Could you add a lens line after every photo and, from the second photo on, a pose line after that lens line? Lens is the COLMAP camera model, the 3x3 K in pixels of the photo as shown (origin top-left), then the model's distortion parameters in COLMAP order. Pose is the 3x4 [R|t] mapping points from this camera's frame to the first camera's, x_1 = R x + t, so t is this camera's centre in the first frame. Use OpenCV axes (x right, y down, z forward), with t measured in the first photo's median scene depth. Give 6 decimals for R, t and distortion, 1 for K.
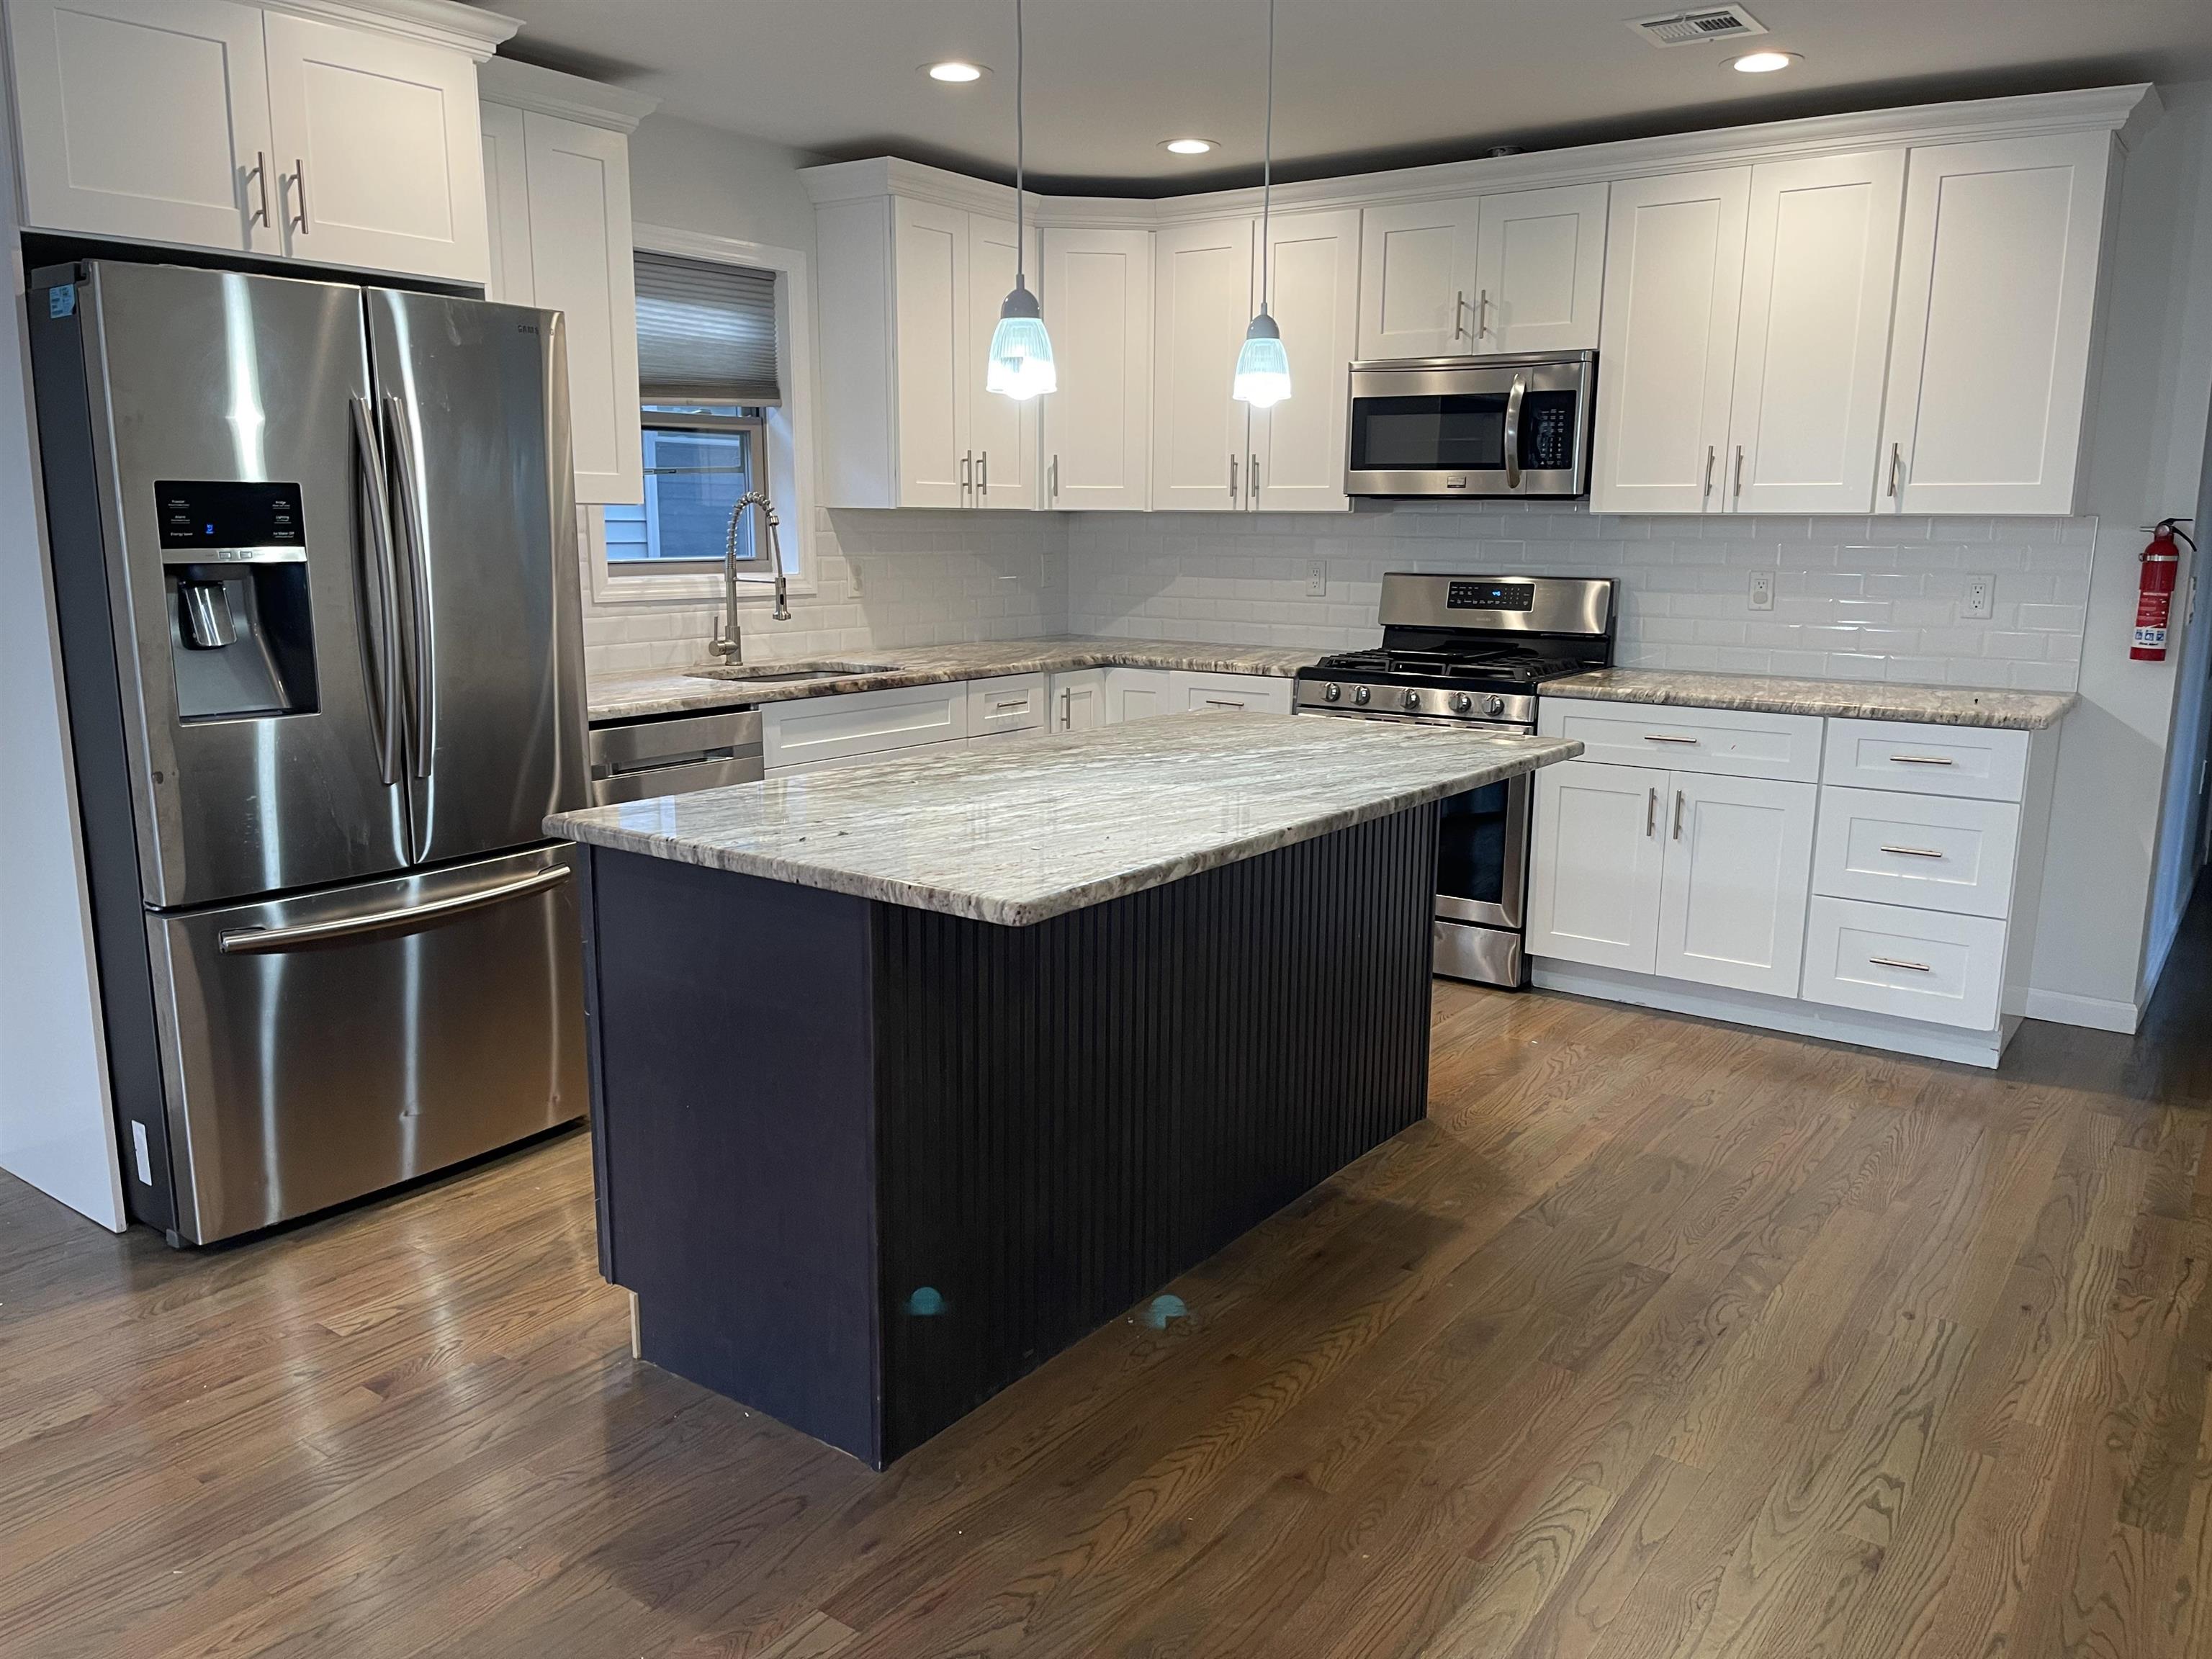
lens RADIAL K [[1654.0, 0, 1106.0], [0, 1654.0, 829.5], [0, 0, 1]] dist [0.054100, -0.072947]
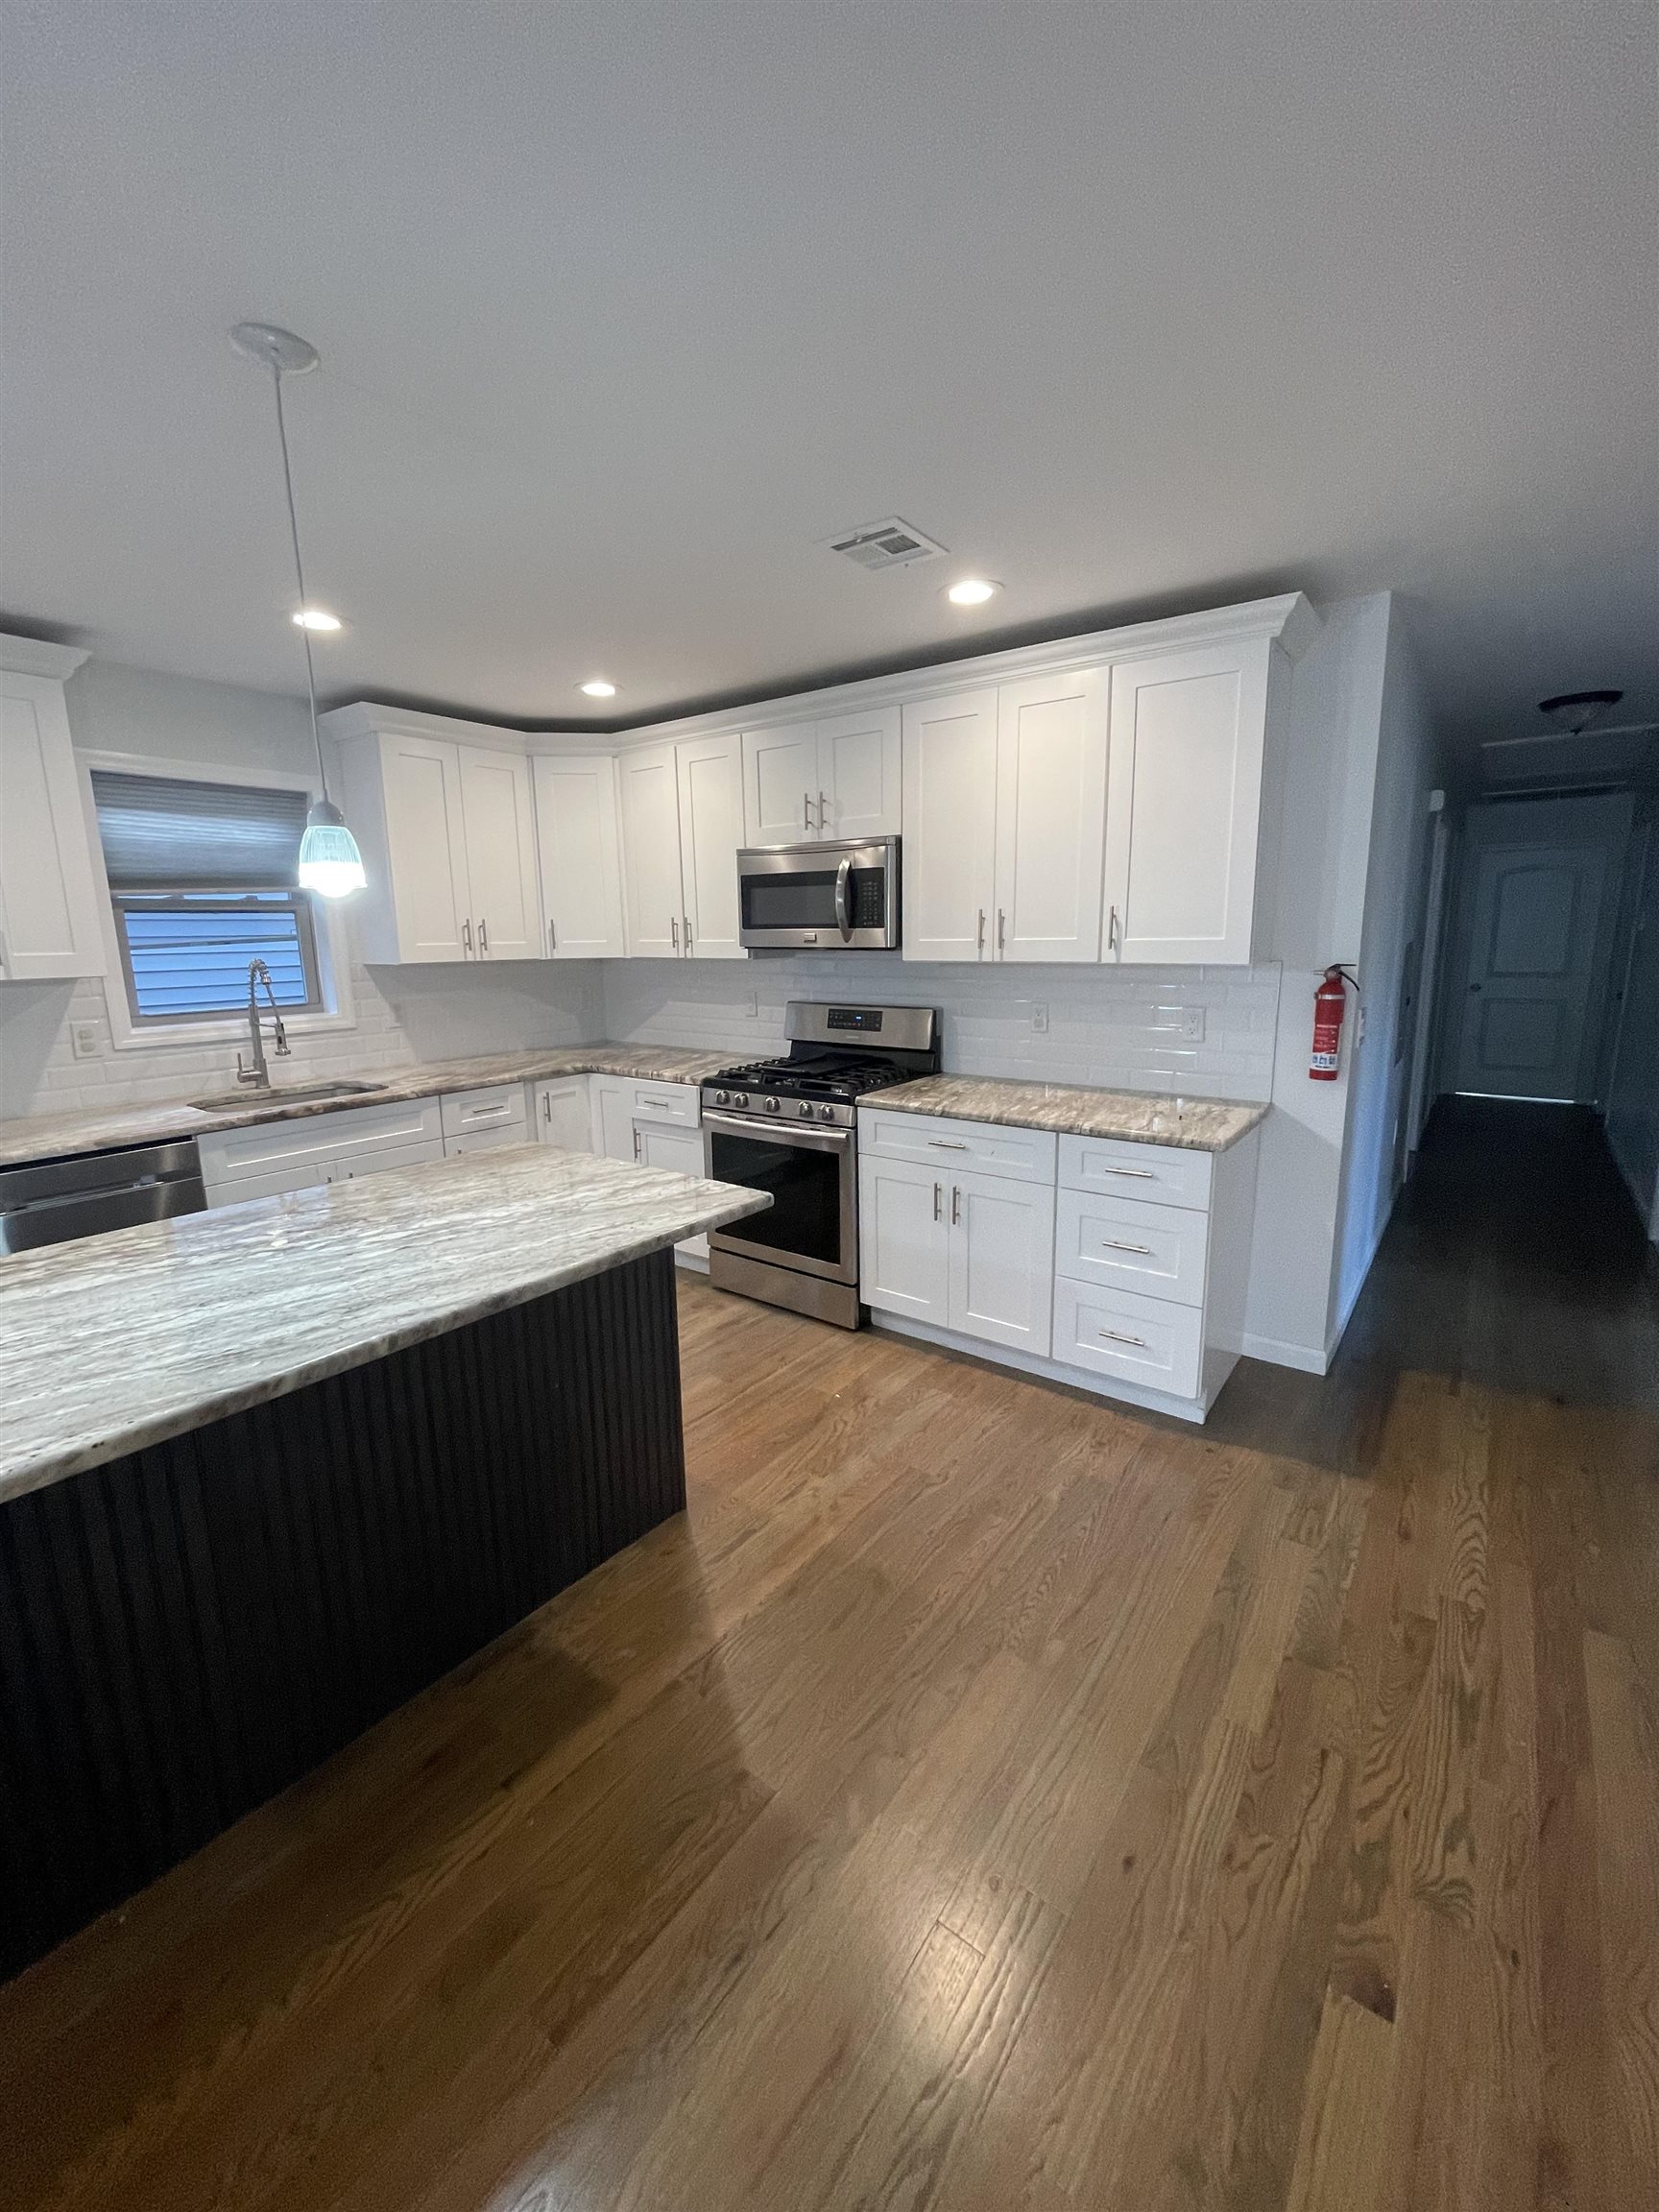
lens RADIAL K [[894.3, 0, 830.6], [0, 894.3, 1091.8], [0, 0, 1]] dist [-0.002717, 0.000852]
pose [[0.999733, -0.018407, -0.013984, 0.247255], [0.018252, 0.999772, -0.011114, -0.083112], [0.014185, 0.010855, 0.999840, 0.309733]]
